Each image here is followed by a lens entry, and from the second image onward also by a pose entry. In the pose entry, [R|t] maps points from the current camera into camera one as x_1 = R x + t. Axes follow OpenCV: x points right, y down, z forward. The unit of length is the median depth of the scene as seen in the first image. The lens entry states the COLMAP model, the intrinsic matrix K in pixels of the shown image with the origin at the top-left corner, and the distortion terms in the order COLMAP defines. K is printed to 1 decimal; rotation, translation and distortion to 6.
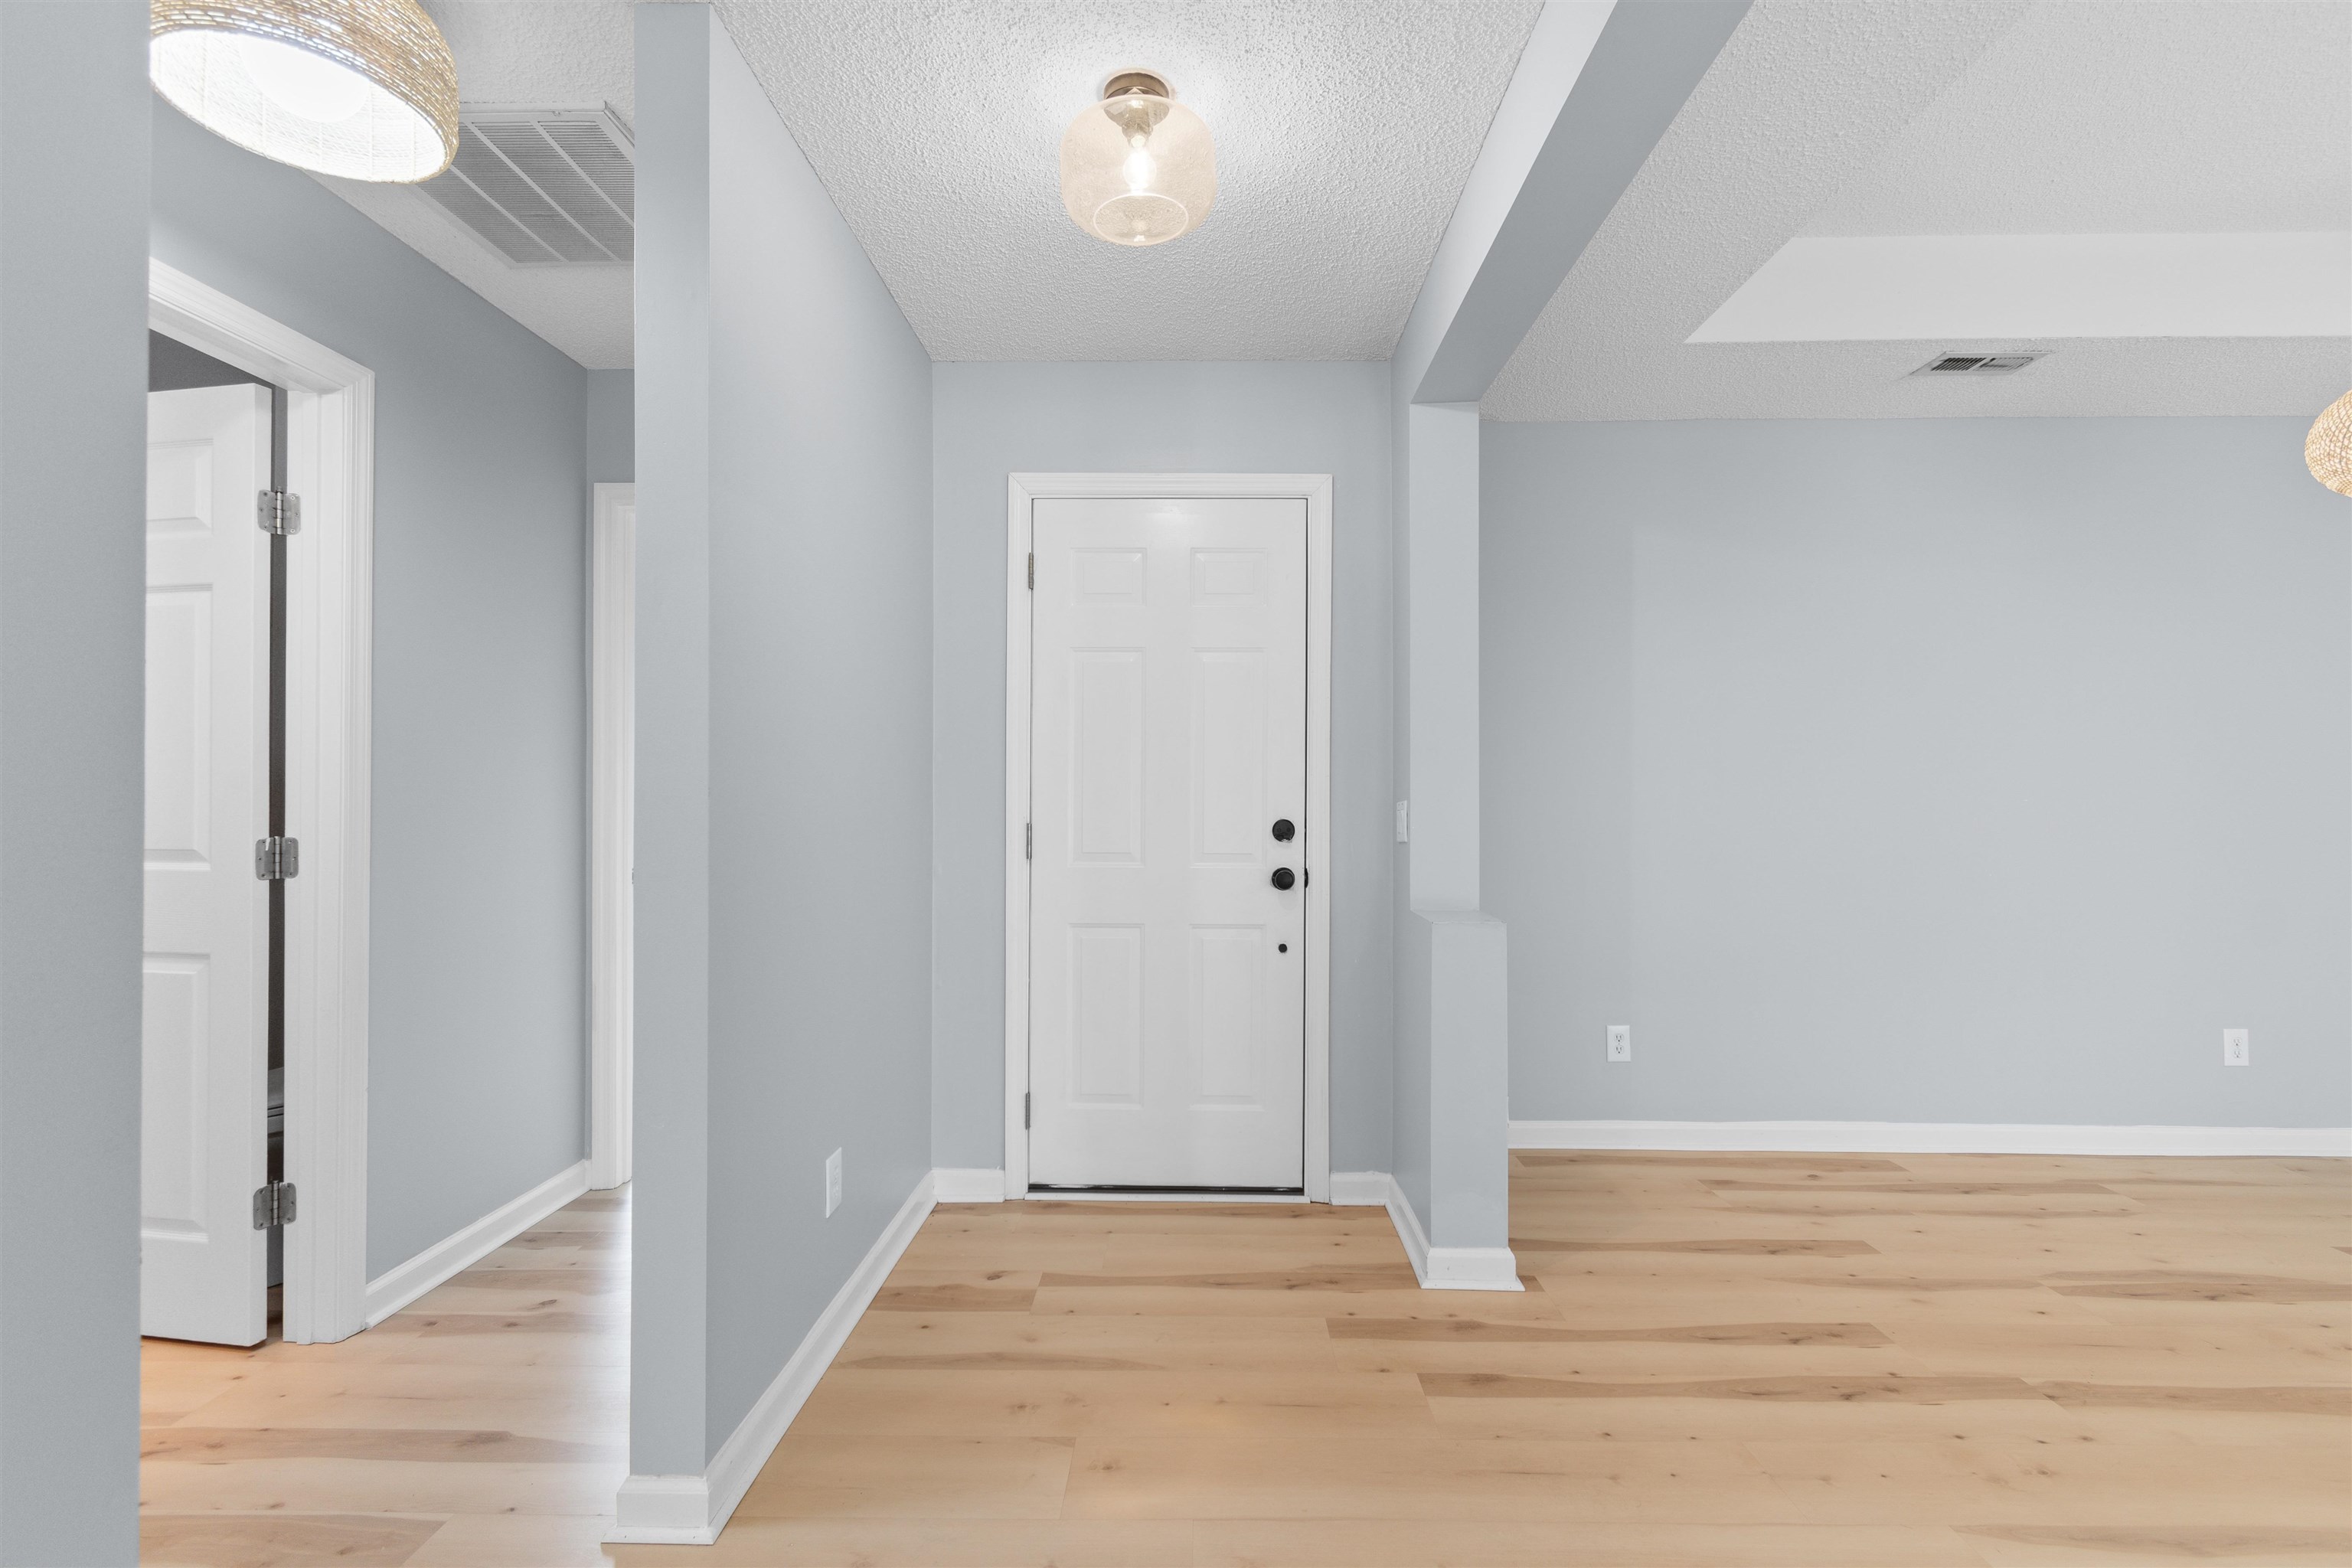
lens RADIAL K [[1040.7, 0, 1181.9], [0, 1040.7, 797.2], [0, 0, 1]] dist [0.001694, -0.001199]
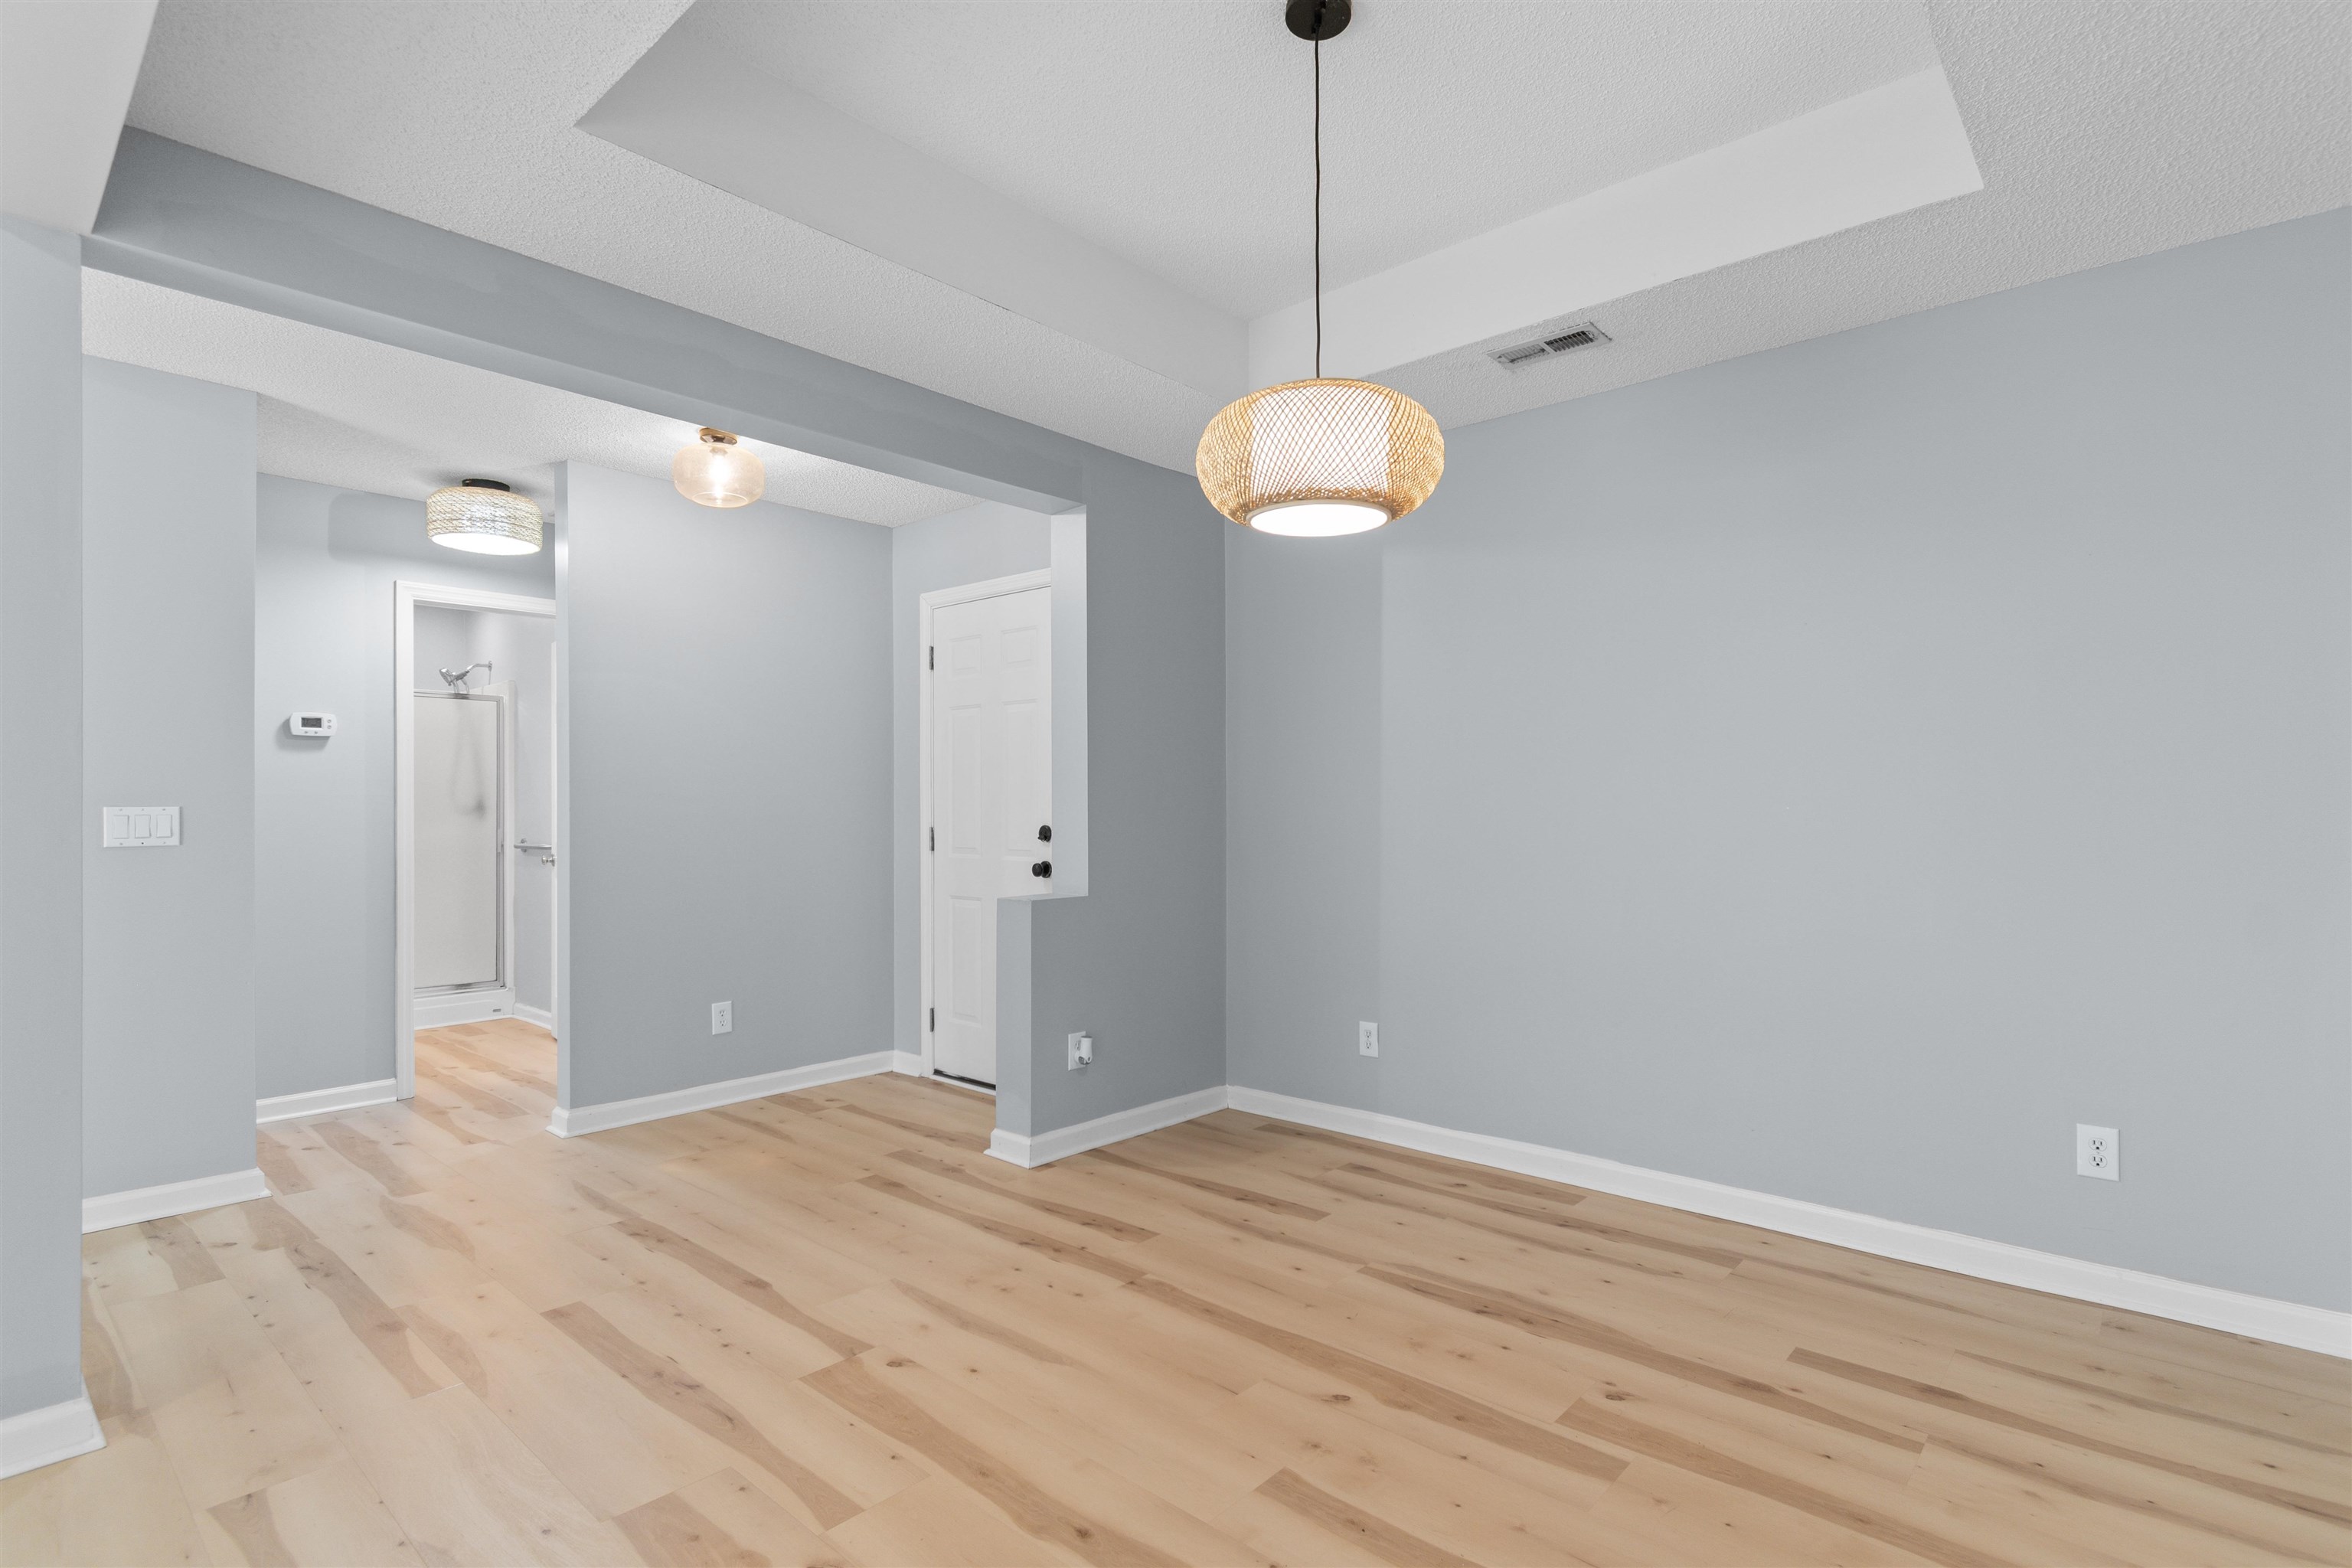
lens RADIAL K [[1130.7, 0, 1182.0], [0, 1130.7, 814.5], [0, 0, 1]] dist [0.003919, -0.000573]
pose [[0.759969, -0.001462, -0.649958, 1.213769], [0.004799, 0.999983, 0.003361, 0.002876], [0.649942, -0.005673, 0.759963, 0.000561]]
